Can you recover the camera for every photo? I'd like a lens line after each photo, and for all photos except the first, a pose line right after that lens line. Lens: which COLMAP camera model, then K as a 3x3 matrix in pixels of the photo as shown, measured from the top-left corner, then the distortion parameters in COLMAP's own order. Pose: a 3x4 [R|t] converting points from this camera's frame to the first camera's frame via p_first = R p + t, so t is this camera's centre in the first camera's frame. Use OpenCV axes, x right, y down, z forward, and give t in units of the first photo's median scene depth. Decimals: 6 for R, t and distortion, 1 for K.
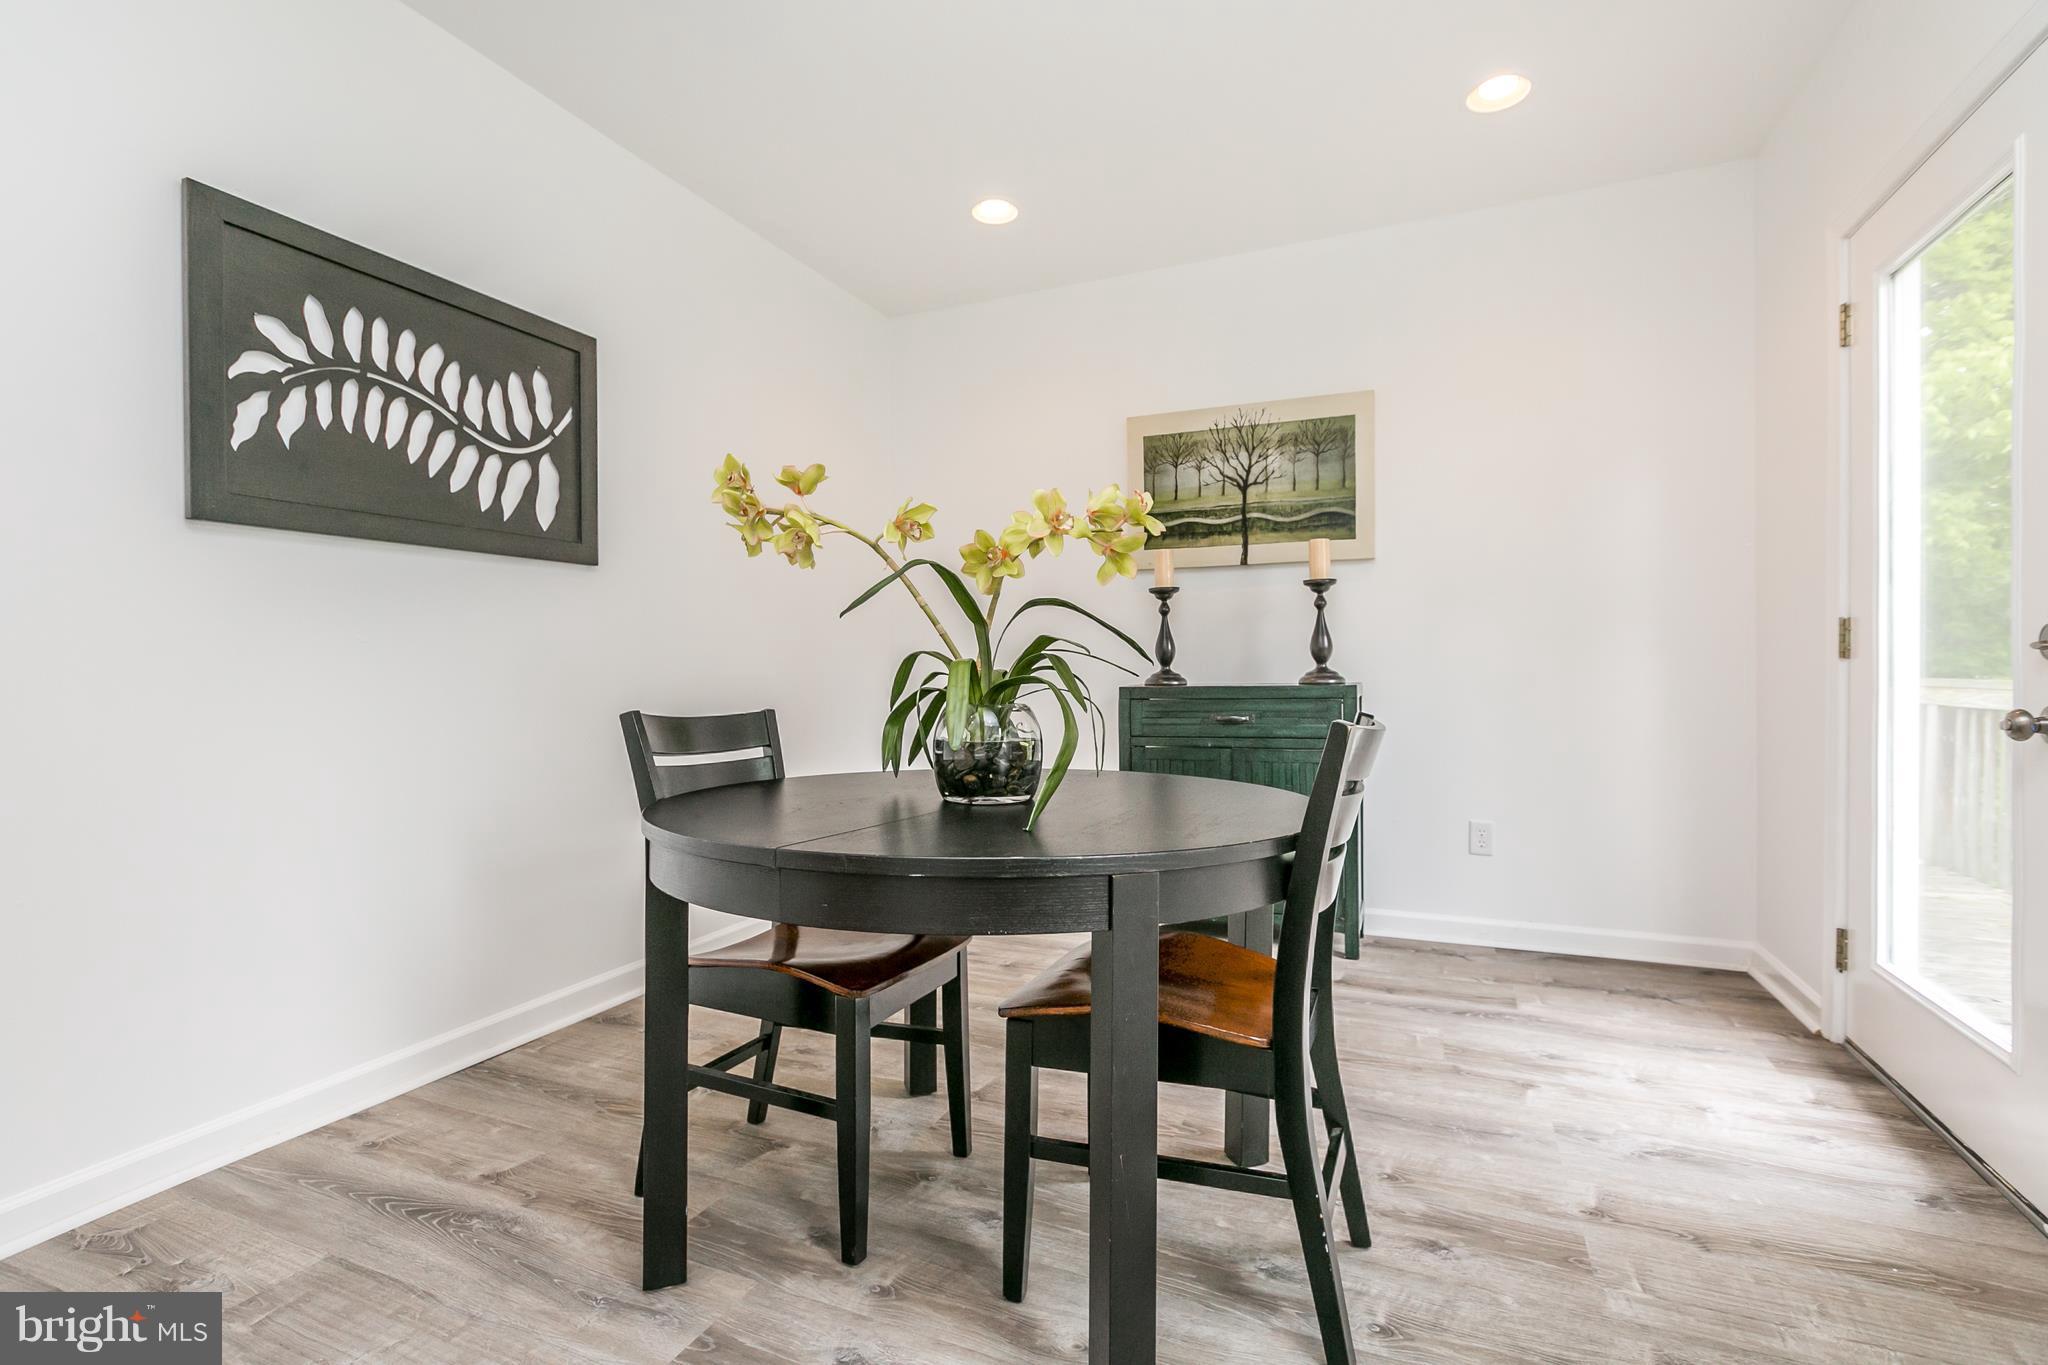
lens RADIAL K [[956.0, 0, 1032.3], [0, 956.0, 671.0], [0, 0, 1]] dist [0.002421, 0.000251]
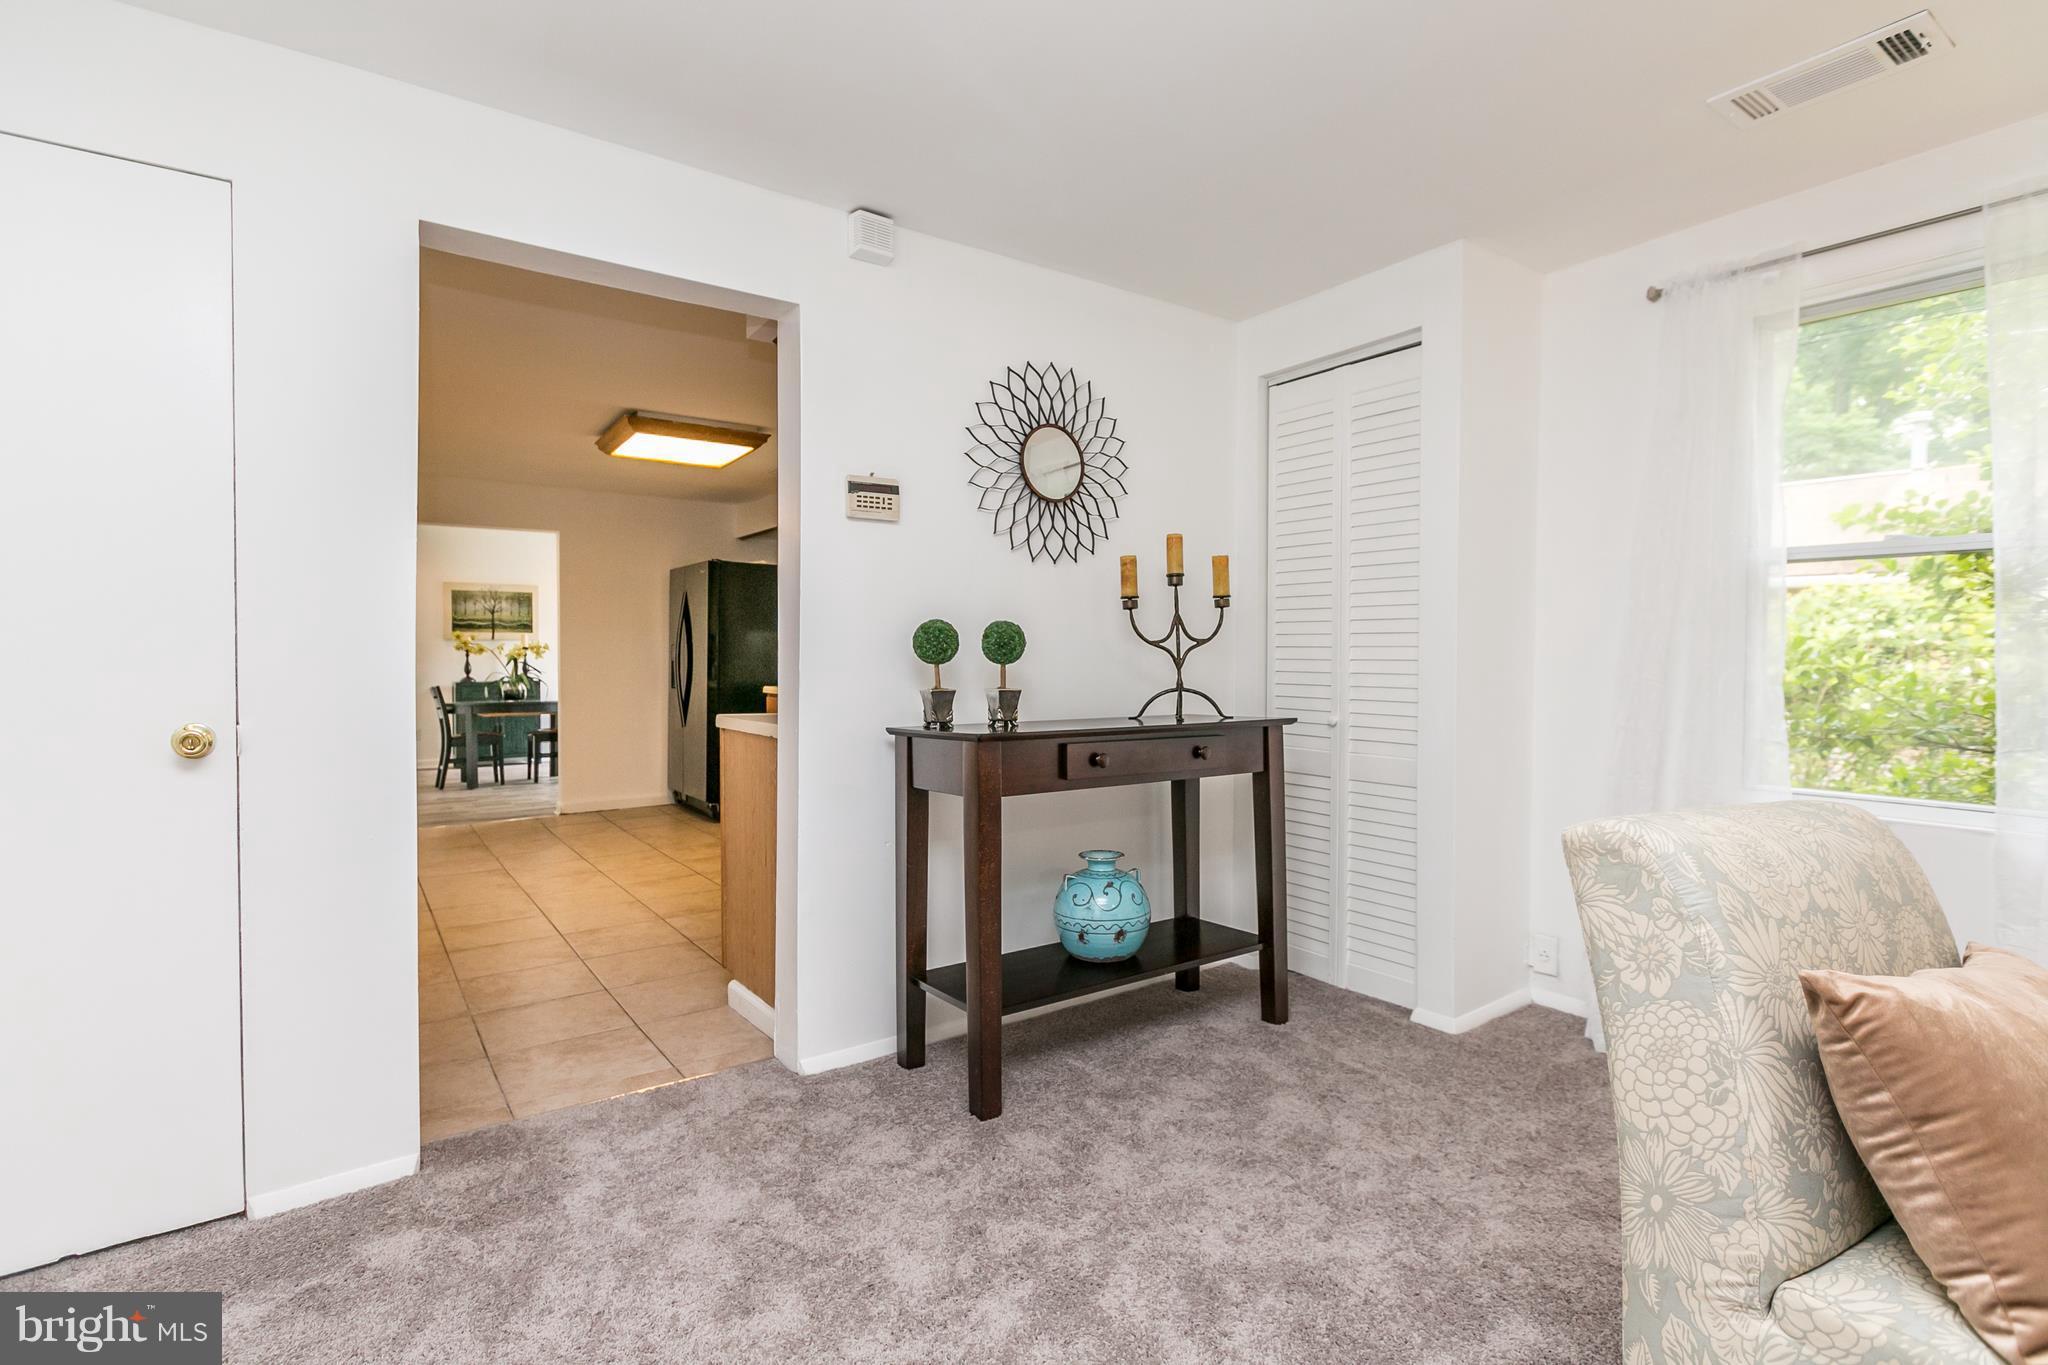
lens RADIAL K [[977.4, 0, 982.2], [0, 977.4, 679.3], [0, 0, 1]] dist [-0.000866, -0.000162]
pose [[0.547479, -0.011474, 0.836741, -1.875562], [0.006191, 0.999934, 0.009661, -0.013616], [-0.836797, -0.000109, 0.547514, -2.411381]]
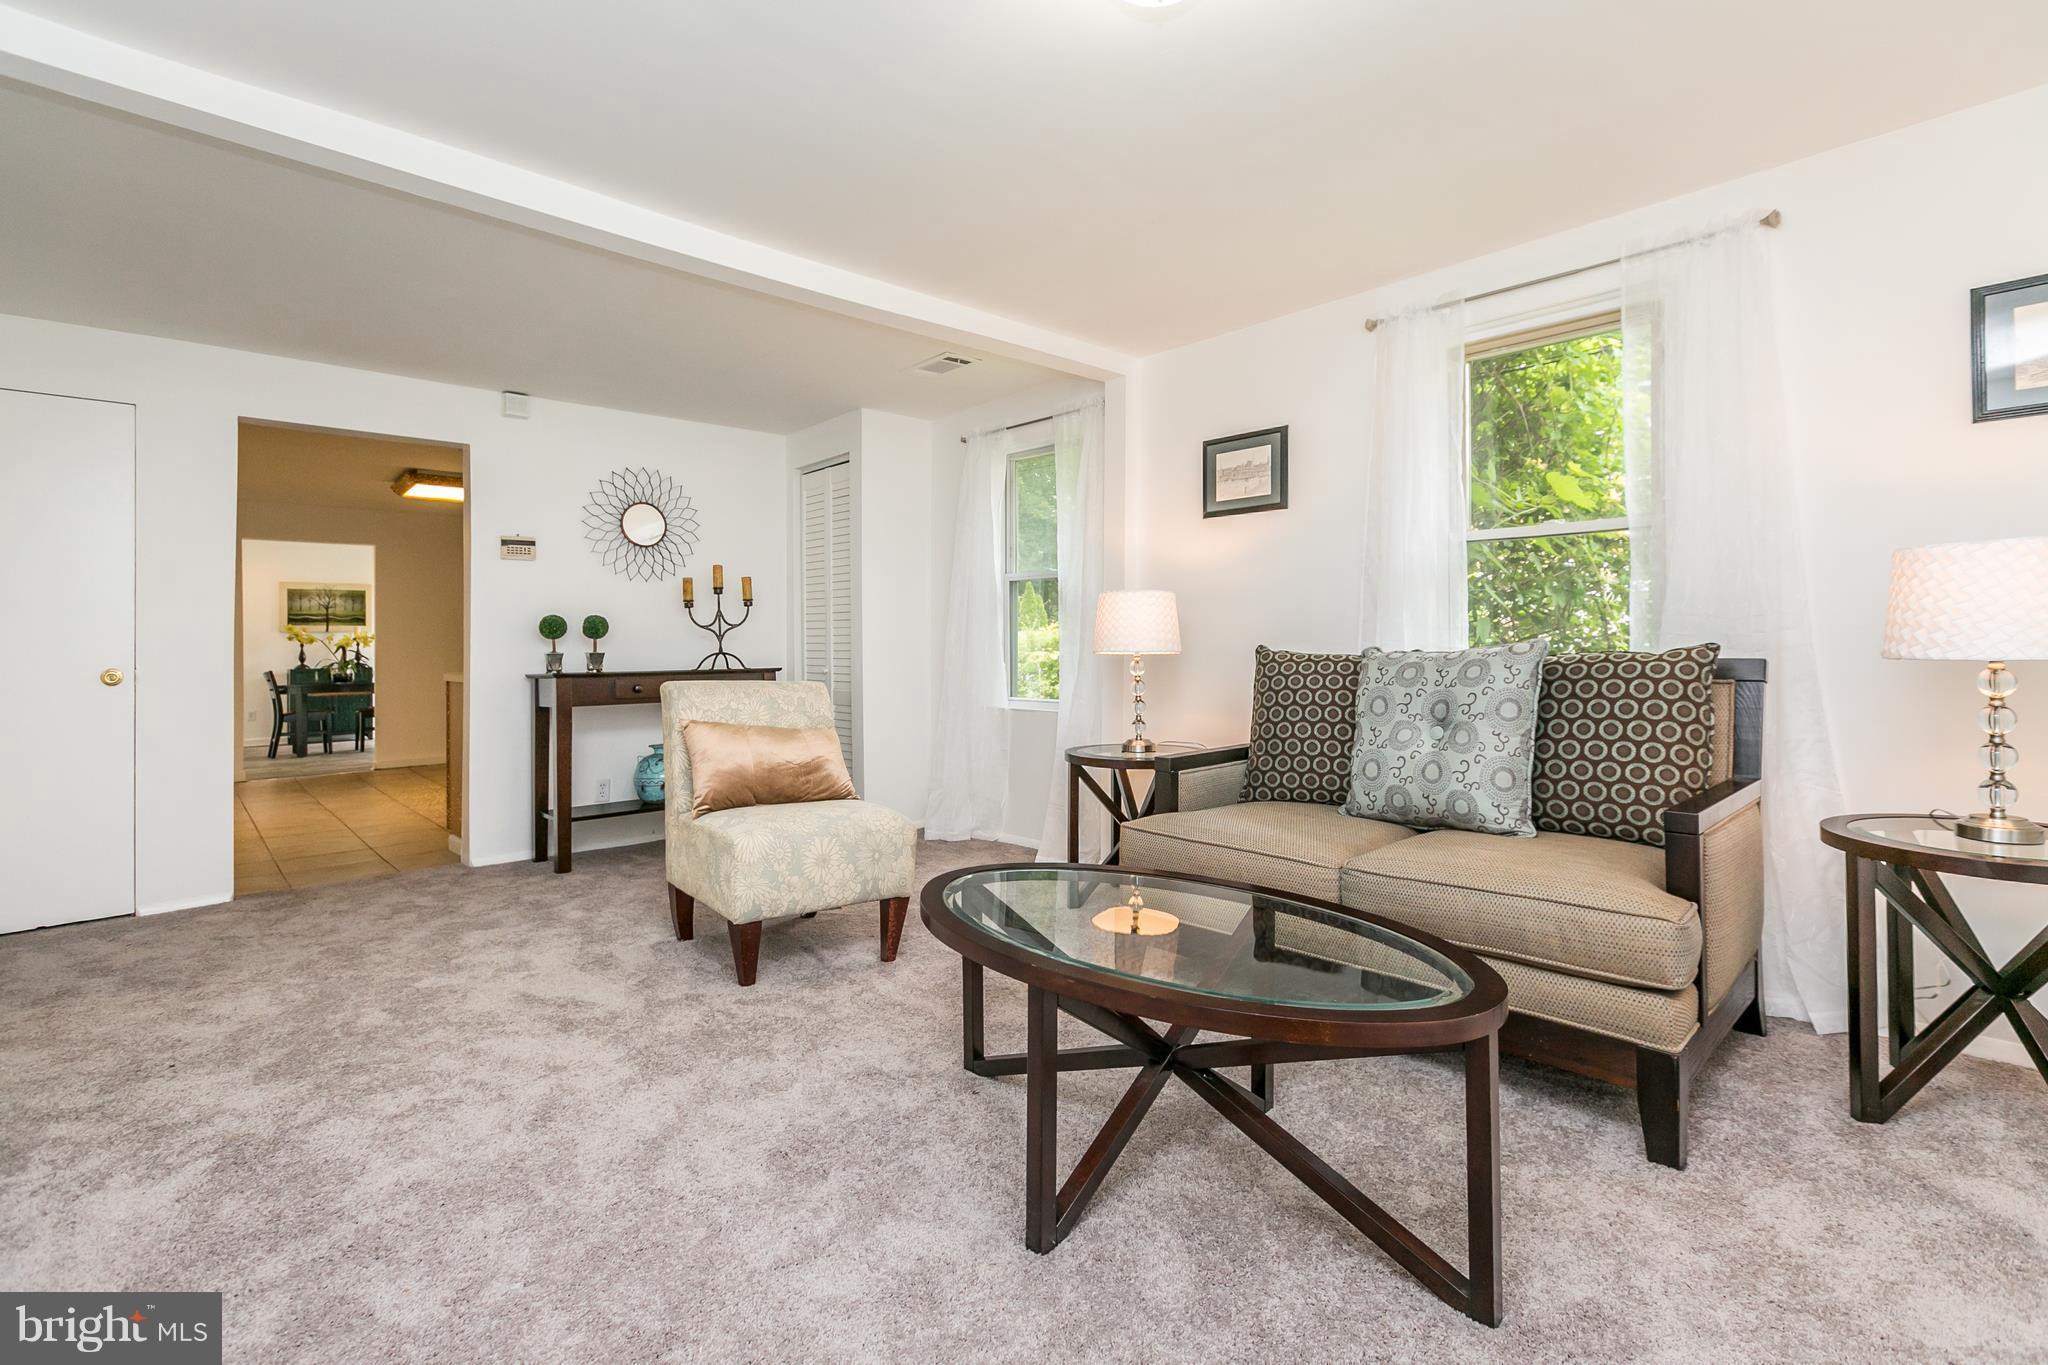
lens RADIAL K [[949.8, 0, 1011.6], [0, 949.8, 638.3], [0, 0, 1]] dist [0.000114, -0.000218]
pose [[0.422073, 0.007258, 0.906533, -2.274560], [0.020793, 0.999627, -0.017684, 0.024160], [-0.906323, 0.026313, 0.421765, -3.269819]]
